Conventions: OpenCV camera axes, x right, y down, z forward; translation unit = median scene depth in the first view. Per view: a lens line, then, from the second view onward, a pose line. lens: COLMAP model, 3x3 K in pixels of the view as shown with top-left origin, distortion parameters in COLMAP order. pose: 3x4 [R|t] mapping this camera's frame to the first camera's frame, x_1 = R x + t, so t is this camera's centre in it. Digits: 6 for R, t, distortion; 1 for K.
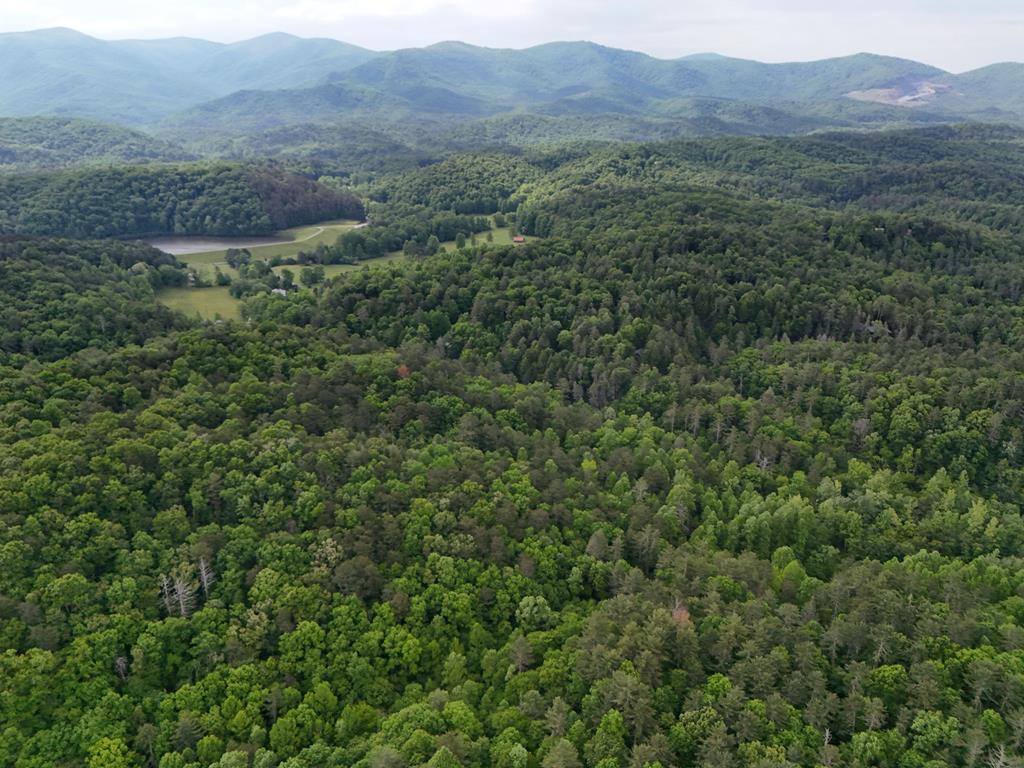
lens RADIAL K [[759.9, 0, 512.3], [0, 759.9, 384.9], [0, 0, 1]] dist [0.047627, -0.043872]
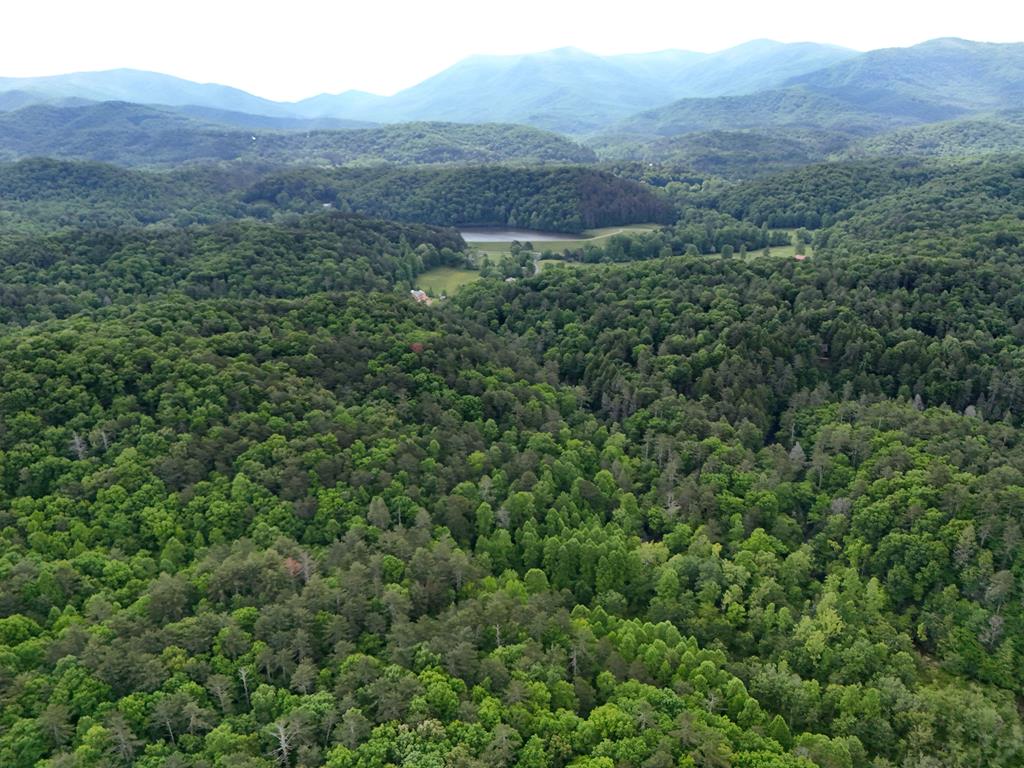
lens RADIAL K [[759.9, 0, 507.2], [0, 759.9, 384.9], [0, 0, 1]] dist [0.047627, -0.043872]
pose [[0.823059, 0.190949, -0.534895, 0.220984], [-0.194516, 0.979604, 0.050395, -0.017425], [0.533608, 0.062567, 0.843414, 0.039070]]
